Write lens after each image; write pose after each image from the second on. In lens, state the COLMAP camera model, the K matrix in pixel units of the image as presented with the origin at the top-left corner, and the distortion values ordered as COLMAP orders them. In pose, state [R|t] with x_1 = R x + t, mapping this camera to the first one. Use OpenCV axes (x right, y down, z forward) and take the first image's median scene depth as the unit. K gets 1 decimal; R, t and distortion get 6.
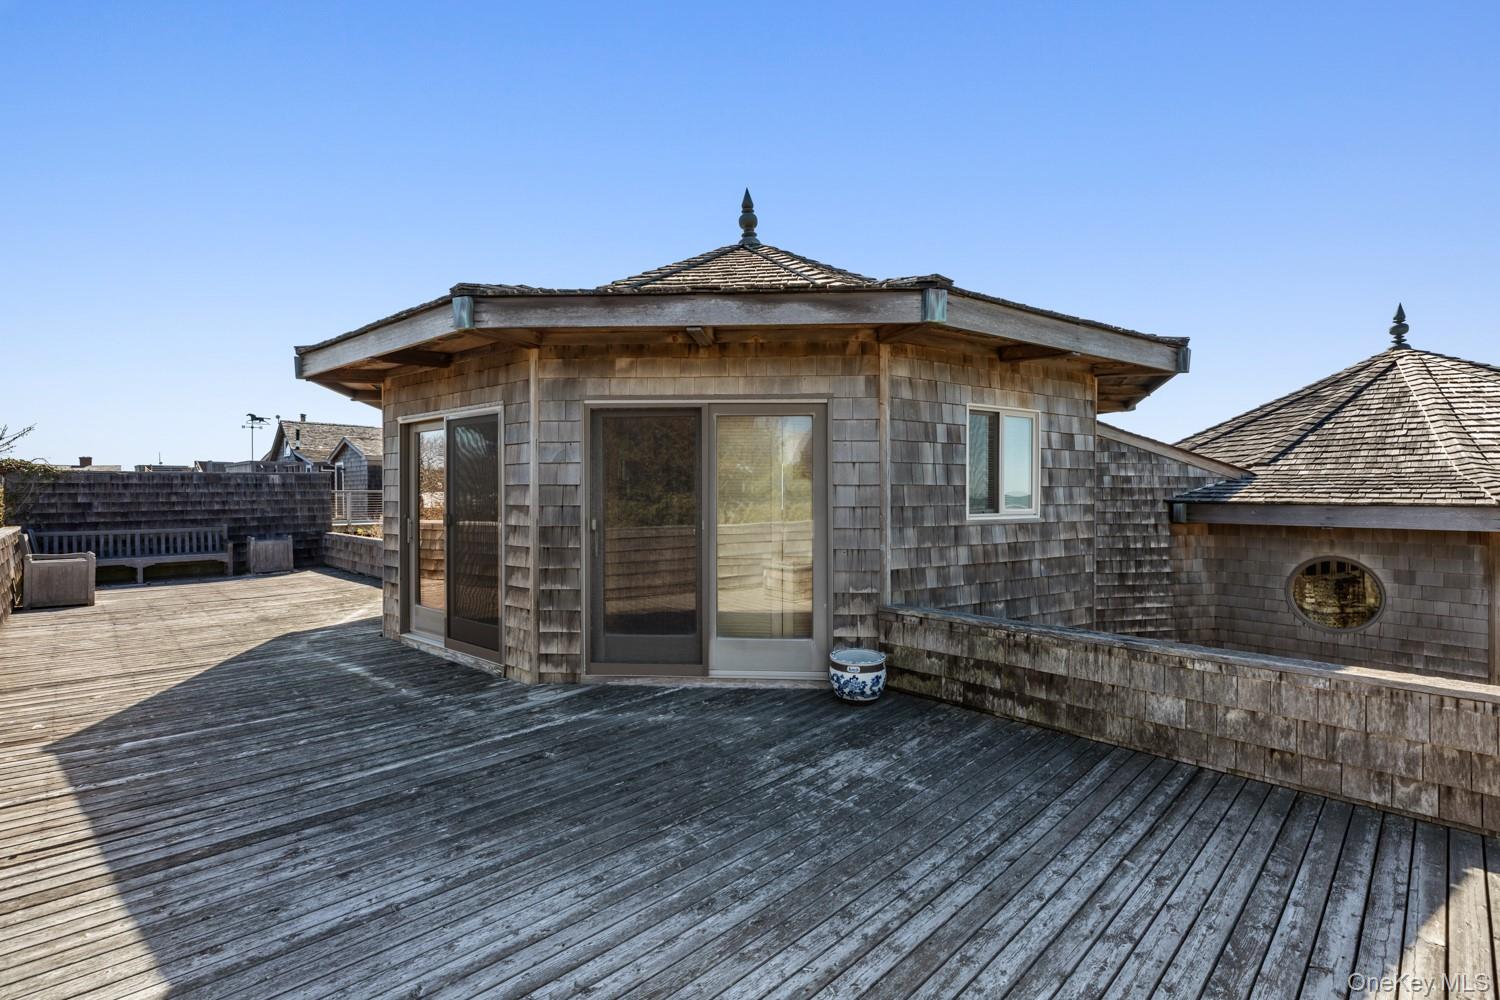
lens RADIAL K [[687.0, 0, 773.4], [0, 687.0, 496.9], [0, 0, 1]] dist [0.003695, 0.000931]
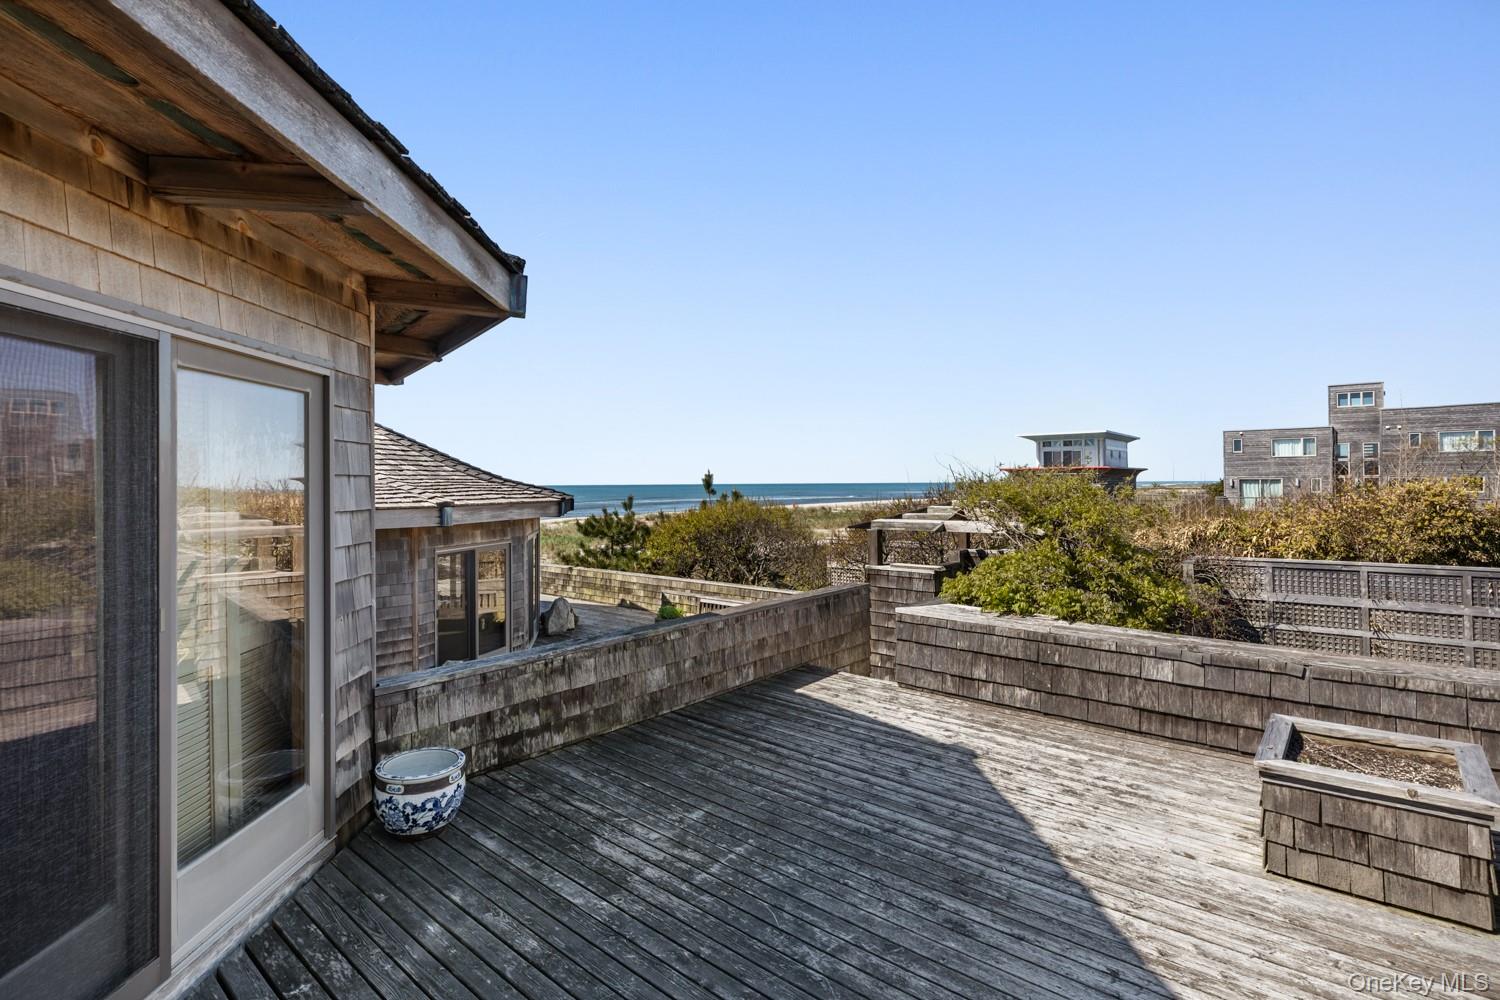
lens RADIAL K [[726.5, 0, 751.9], [0, 726.5, 476.5], [0, 0, 1]] dist [0.000846, 0.000157]
pose [[-0.070464, 0.006182, 0.997495, -0.682212], [0.016648, 0.999849, -0.005020, -0.046745], [-0.997375, 0.016252, -0.070556, 0.797543]]
